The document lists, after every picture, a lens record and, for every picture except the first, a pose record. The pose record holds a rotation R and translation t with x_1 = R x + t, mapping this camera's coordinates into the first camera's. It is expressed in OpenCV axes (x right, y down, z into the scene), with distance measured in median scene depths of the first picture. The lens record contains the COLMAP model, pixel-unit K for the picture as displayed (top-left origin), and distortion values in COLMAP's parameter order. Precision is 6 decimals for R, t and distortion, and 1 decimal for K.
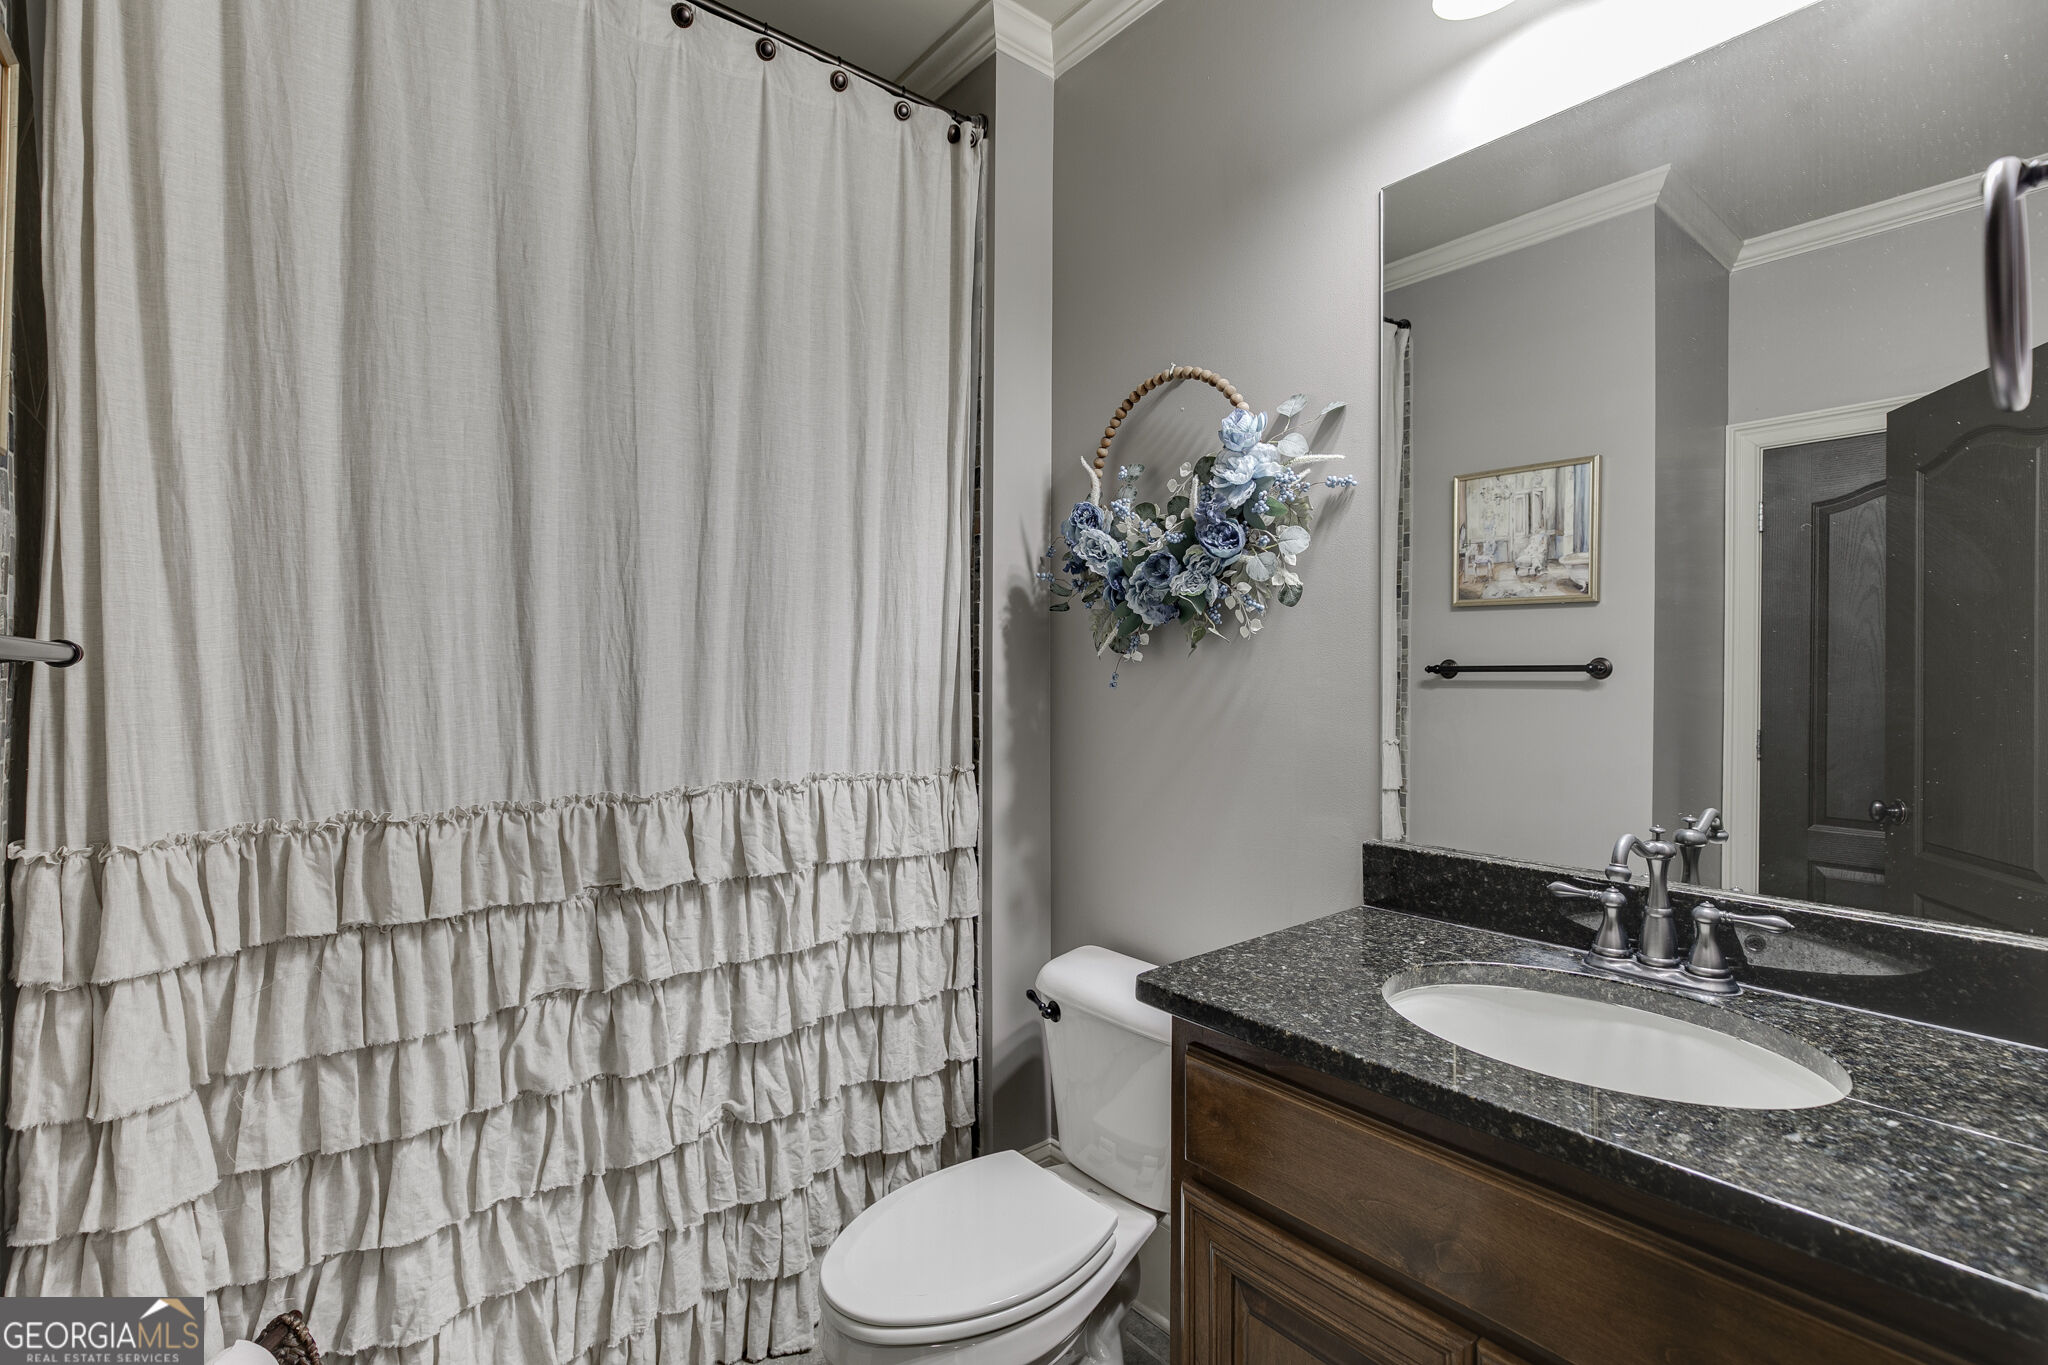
lens RADIAL K [[926.7, 0, 1025.2], [0, 926.7, 686.2], [0, 0, 1]] dist [-0.013391, 0.000572]
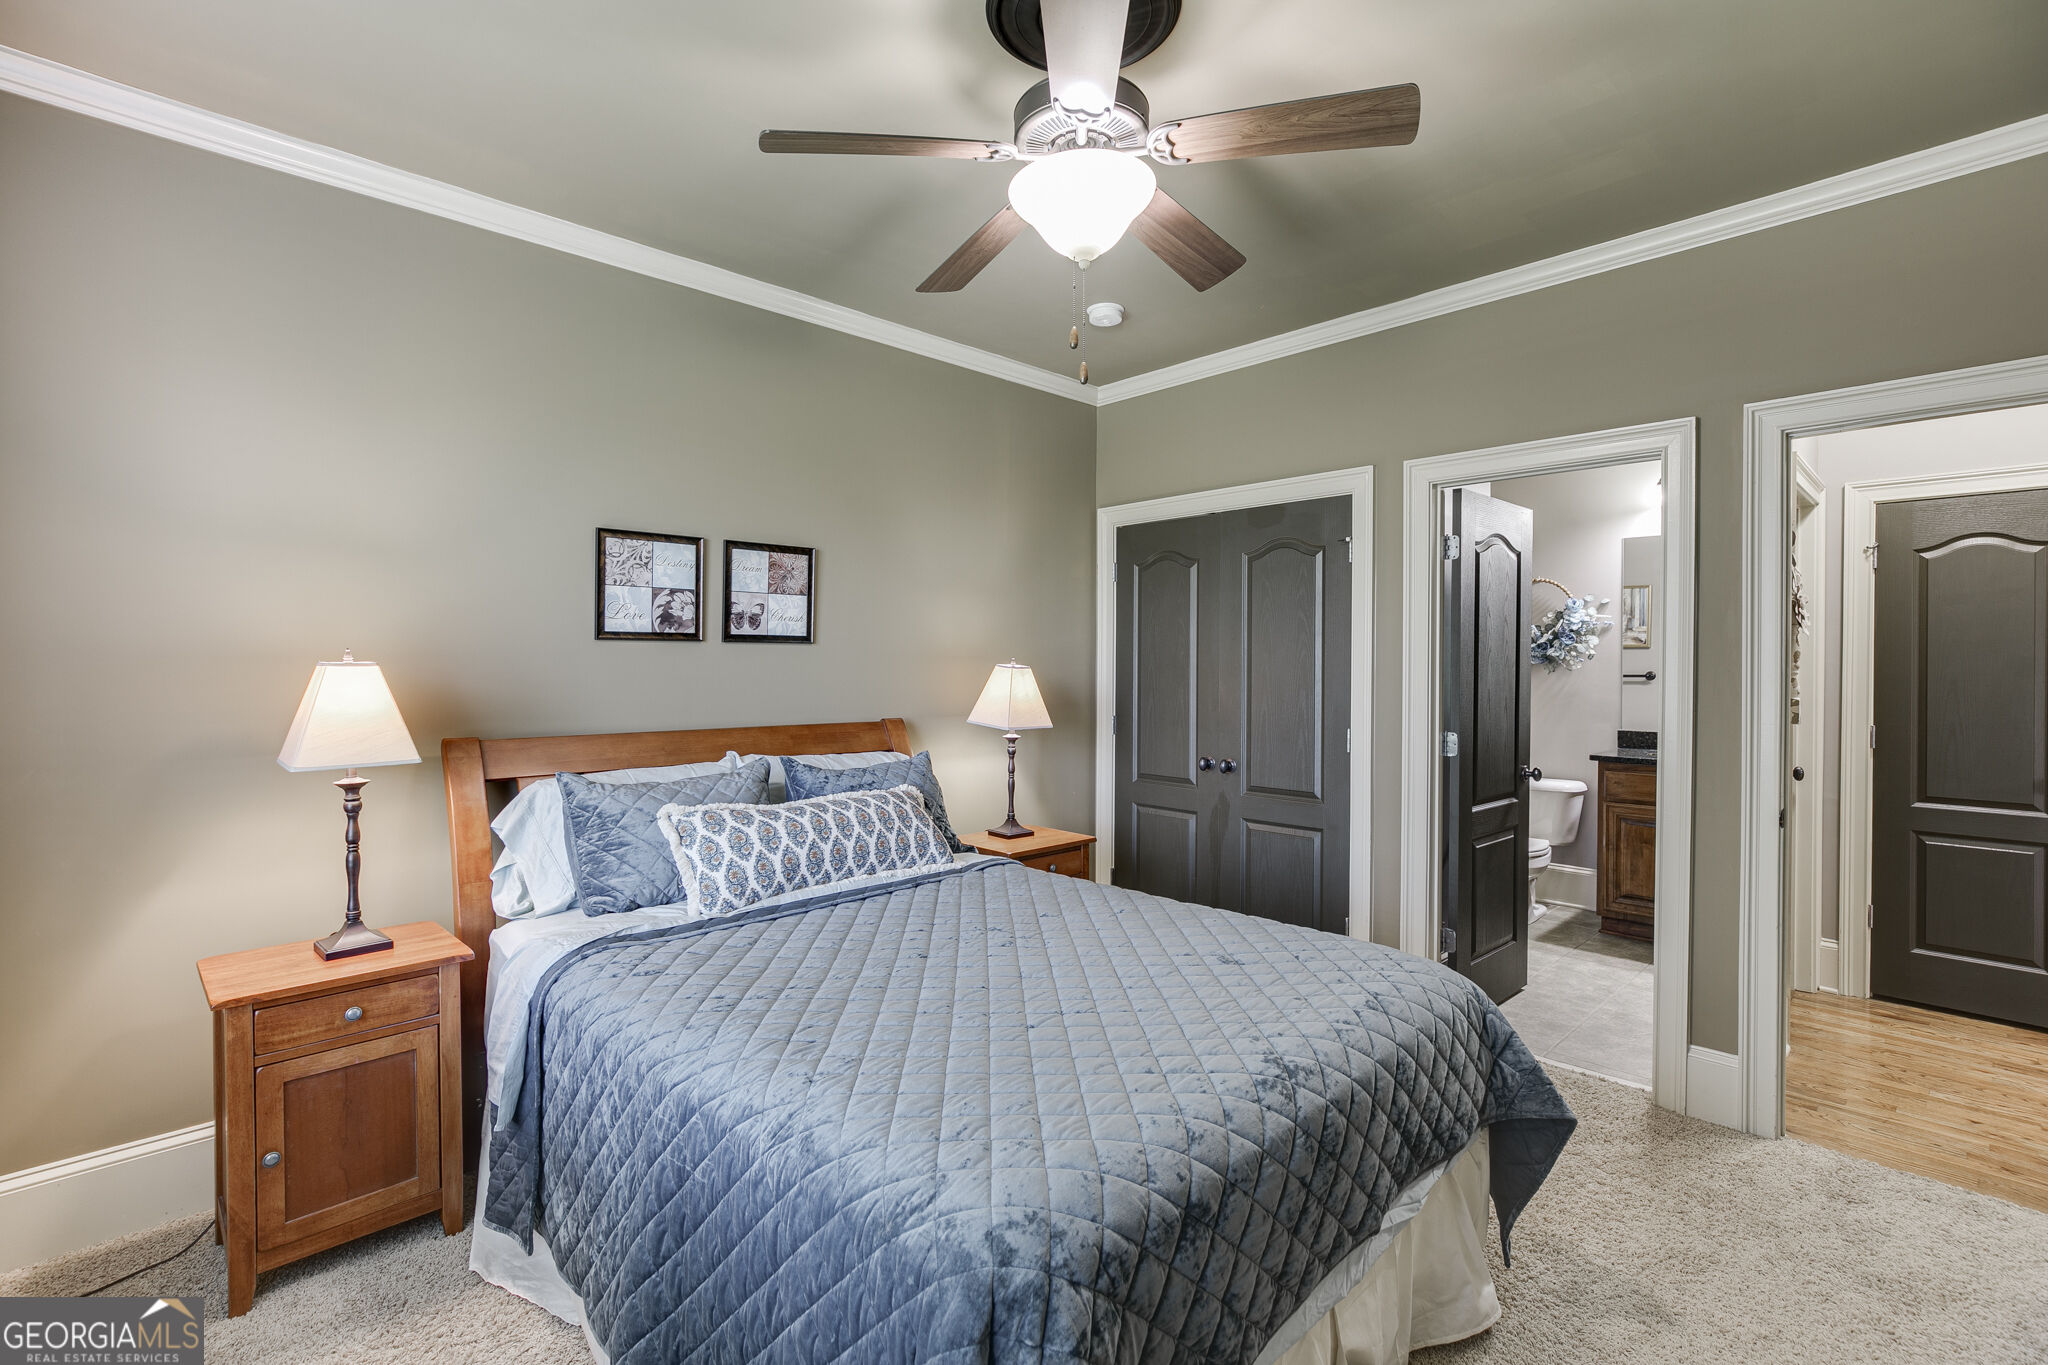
lens RADIAL K [[926.7, 0, 1029.9], [0, 926.7, 687.7], [0, 0, 1]] dist [-0.013391, 0.000572]
pose [[0.997923, -0.003977, 0.064292, -1.842176], [0.003754, 0.999987, 0.003587, -0.006964], [-0.064306, -0.003338, 0.997925, -2.060765]]
